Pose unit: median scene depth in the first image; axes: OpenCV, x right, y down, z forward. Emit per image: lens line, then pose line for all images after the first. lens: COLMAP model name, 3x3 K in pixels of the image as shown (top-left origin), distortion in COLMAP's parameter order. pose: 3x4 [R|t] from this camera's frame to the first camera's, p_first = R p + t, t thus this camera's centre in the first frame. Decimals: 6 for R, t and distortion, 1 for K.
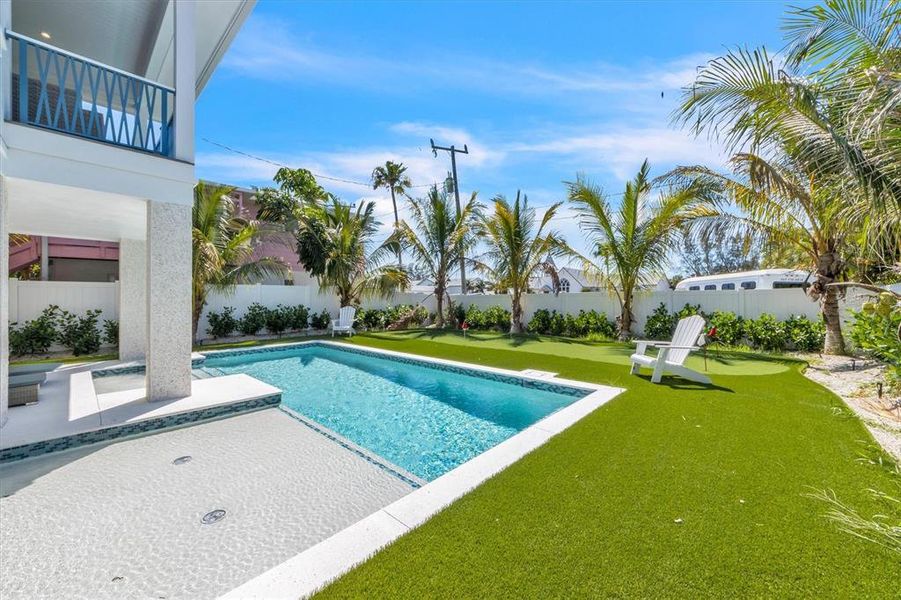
lens RADIAL K [[343.8, 0, 450.5], [0, 343.8, 300.0], [0, 0, 1]] dist [0.000104, -0.000053]
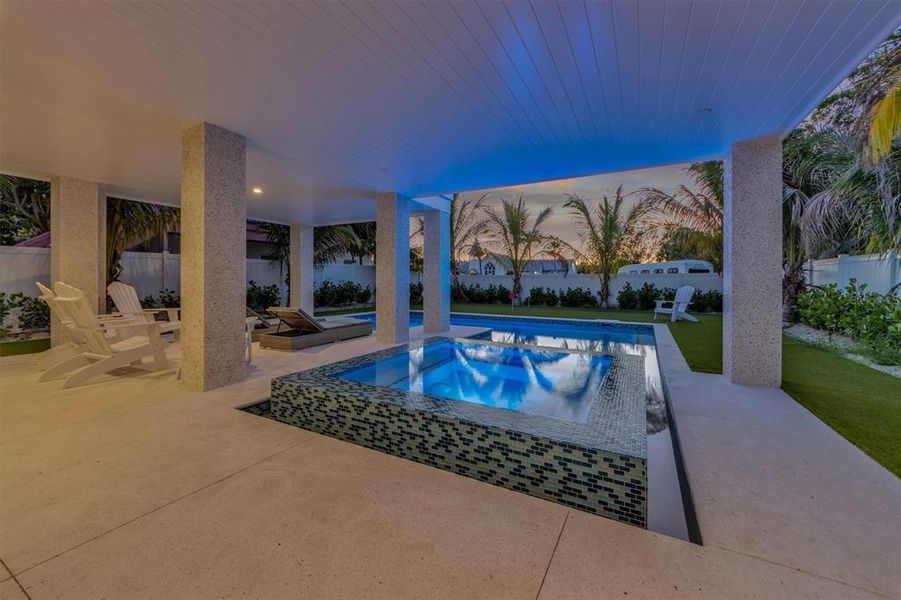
lens RADIAL K [[359.5, 0, 442.6], [0, 359.5, 278.2], [0, 0, 1]] dist [0.000670, -0.000517]
pose [[0.972225, 0.011108, 0.233784, -0.466010], [-0.007689, 0.999850, -0.015531, 0.020439], [-0.233921, 0.013302, 0.972165, -0.258494]]
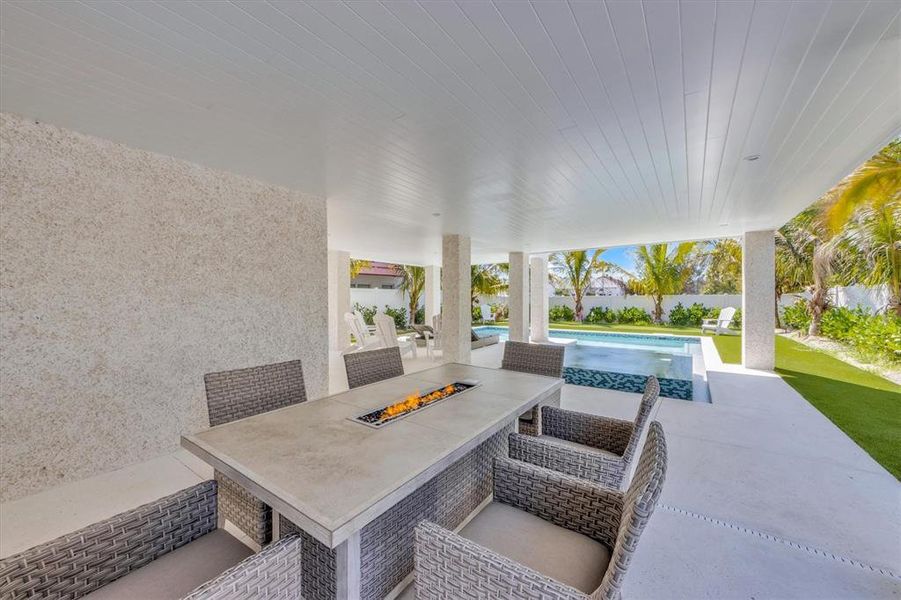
lens RADIAL K [[343.8, 0, 450.5], [0, 343.8, 300.0], [0, 0, 1]] dist [0.000104, -0.000053]
pose [[0.991627, -0.000593, 0.129136, -0.673285], [0.000854, 0.999998, -0.001959, 0.000393], [-0.129135, 0.002053, 0.991625, -0.486954]]
